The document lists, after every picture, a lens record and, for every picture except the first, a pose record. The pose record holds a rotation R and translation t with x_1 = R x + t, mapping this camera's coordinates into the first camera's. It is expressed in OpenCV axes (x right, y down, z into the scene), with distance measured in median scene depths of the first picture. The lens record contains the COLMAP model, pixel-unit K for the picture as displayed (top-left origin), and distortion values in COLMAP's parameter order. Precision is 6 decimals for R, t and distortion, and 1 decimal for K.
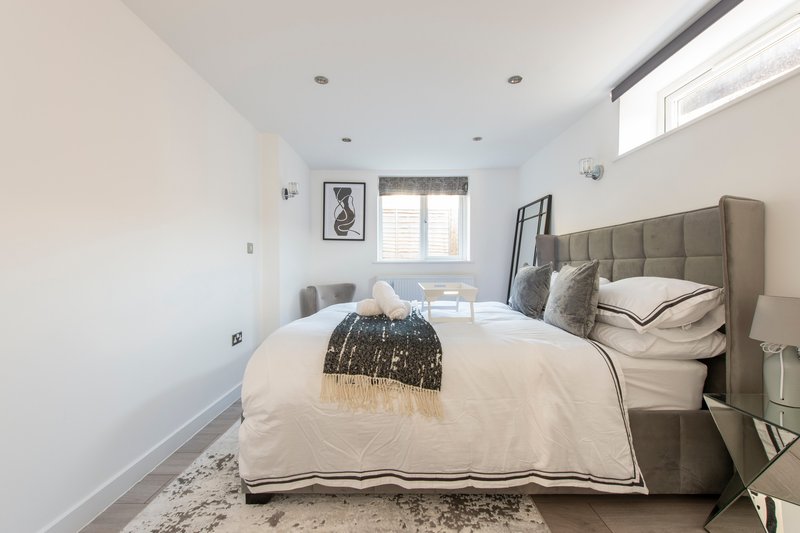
lens RADIAL K [[325.2, 0, 399.7], [0, 325.2, 266.3], [0, 0, 1]] dist [0.005288, -0.001066]
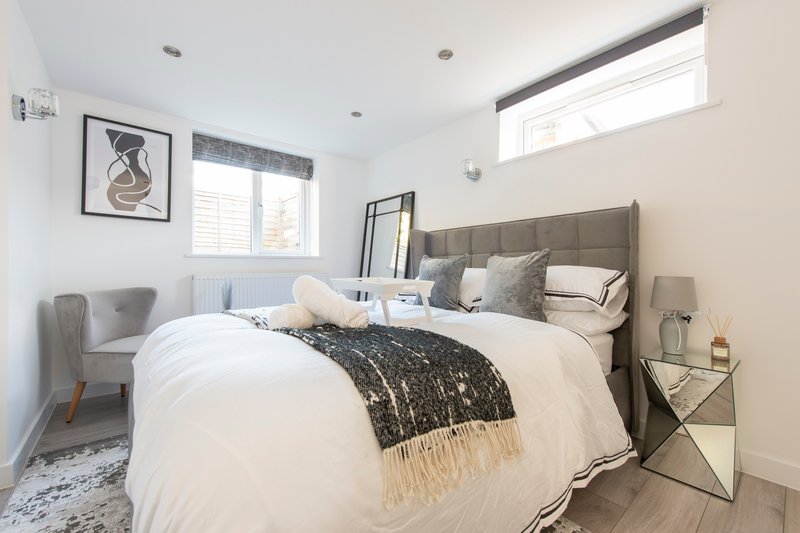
lens RADIAL K [[325.2, 0, 400.4], [0, 325.2, 266.2], [0, 0, 1]] dist [0.005288, -0.001066]
pose [[0.769329, 0.004295, 0.638838, -0.178888], [0.001287, 0.999965, -0.008273, 0.018233], [-0.638851, 0.007187, 0.769297, 0.202426]]
